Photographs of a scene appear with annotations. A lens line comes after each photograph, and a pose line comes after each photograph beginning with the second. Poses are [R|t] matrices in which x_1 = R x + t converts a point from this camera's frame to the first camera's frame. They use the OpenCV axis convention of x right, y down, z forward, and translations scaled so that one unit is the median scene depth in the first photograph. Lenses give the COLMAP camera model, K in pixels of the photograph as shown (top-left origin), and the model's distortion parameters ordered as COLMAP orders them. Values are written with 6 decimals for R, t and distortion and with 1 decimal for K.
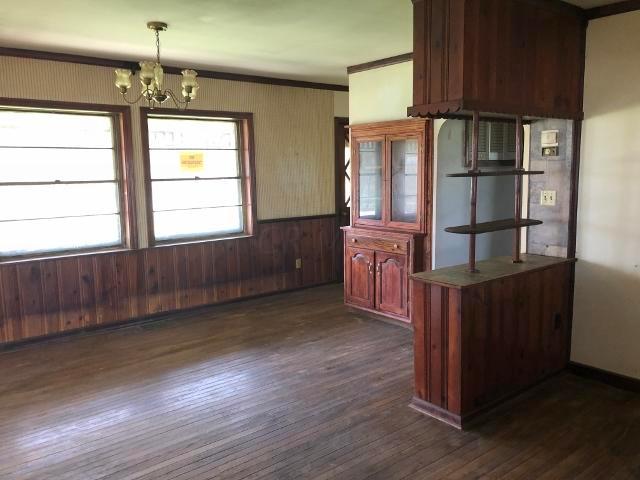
lens RADIAL K [[526.6, 0, 322.1], [0, 526.6, 238.6], [0, 0, 1]] dist [0.049581, -0.058423]
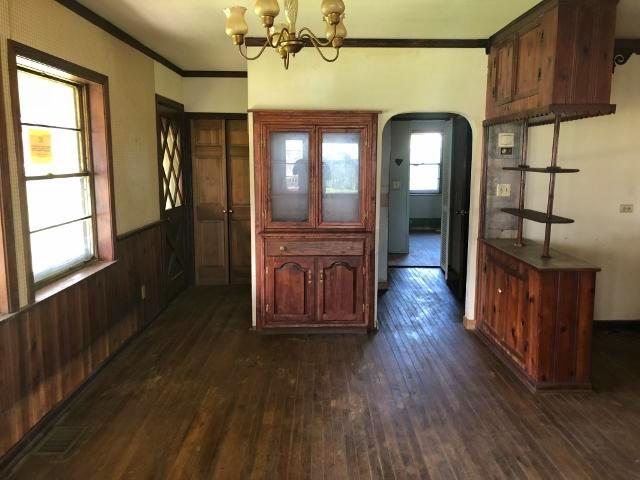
lens RADIAL K [[526.6, 0, 322.1], [0, 526.6, 238.6], [0, 0, 1]] dist [0.049581, -0.058423]
pose [[0.615997, -0.098855, 0.781521, -0.583875], [0.093924, 0.994235, 0.051730, -0.051871], [-0.782129, 0.041538, 0.621730, 0.445132]]
